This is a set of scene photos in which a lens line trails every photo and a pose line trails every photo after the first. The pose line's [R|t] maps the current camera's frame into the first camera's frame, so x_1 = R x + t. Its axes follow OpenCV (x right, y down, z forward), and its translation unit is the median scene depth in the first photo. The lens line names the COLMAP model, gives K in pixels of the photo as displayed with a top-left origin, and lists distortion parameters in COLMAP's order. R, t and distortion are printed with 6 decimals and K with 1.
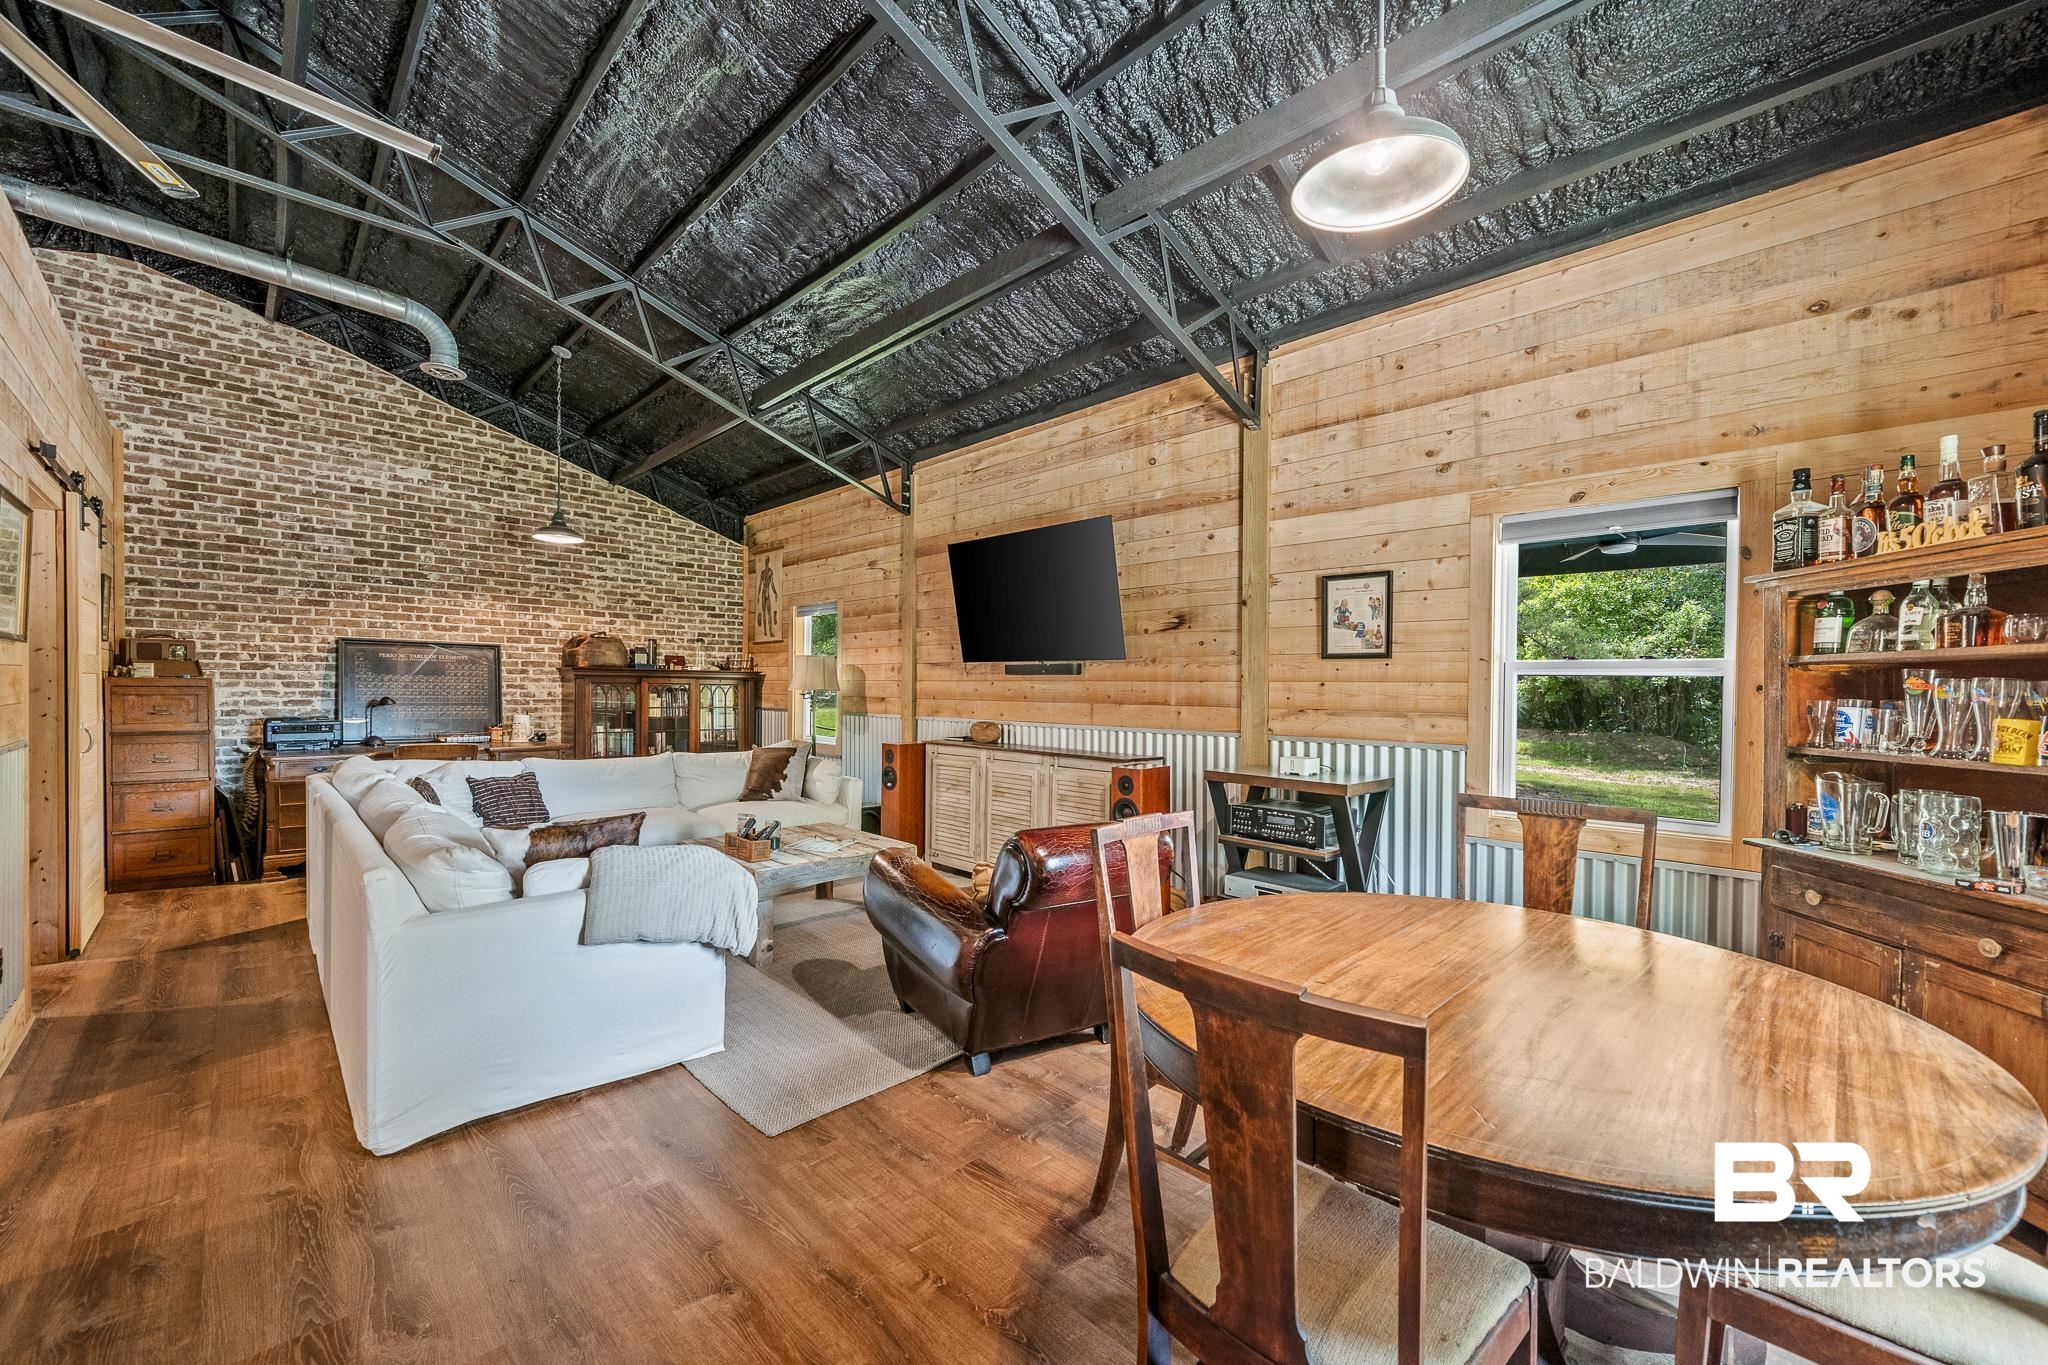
lens RADIAL K [[803.6, 0, 1017.6], [0, 803.6, 695.8], [0, 0, 1]] dist [0.001886, 0.000076]
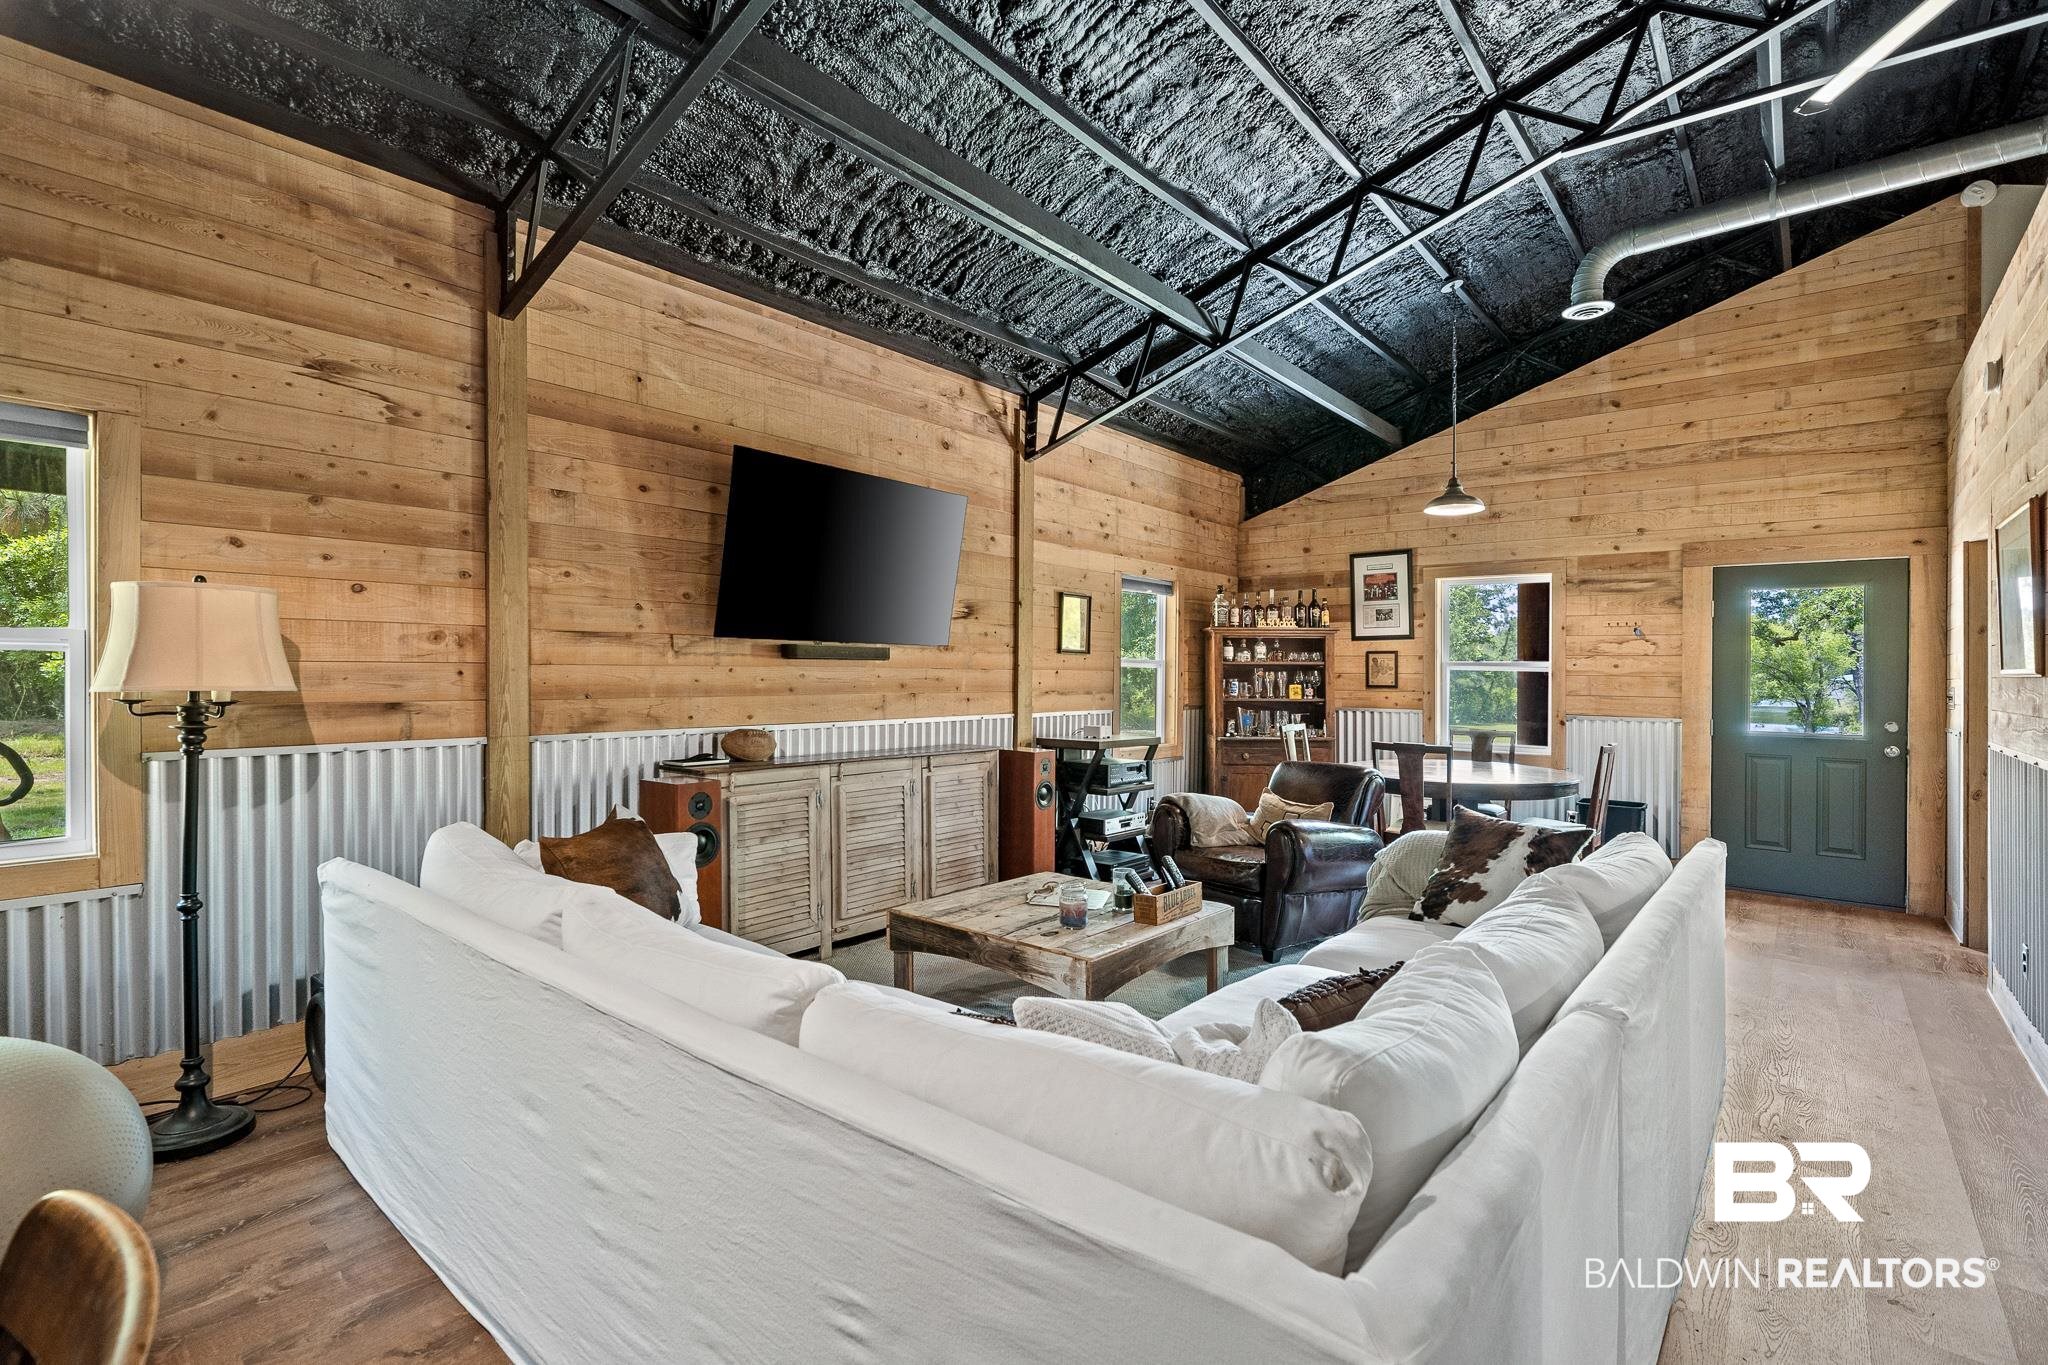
lens RADIAL K [[935.4, 0, 1018.9], [0, 935.4, 673.7], [0, 0, 1]] dist [0.000671, 0.000287]
pose [[-0.095156, -0.011519, 0.995396, -1.014133], [0.002004, 0.999929, 0.011763, -0.025869], [-0.995460, 0.003114, -0.095126, 1.050777]]
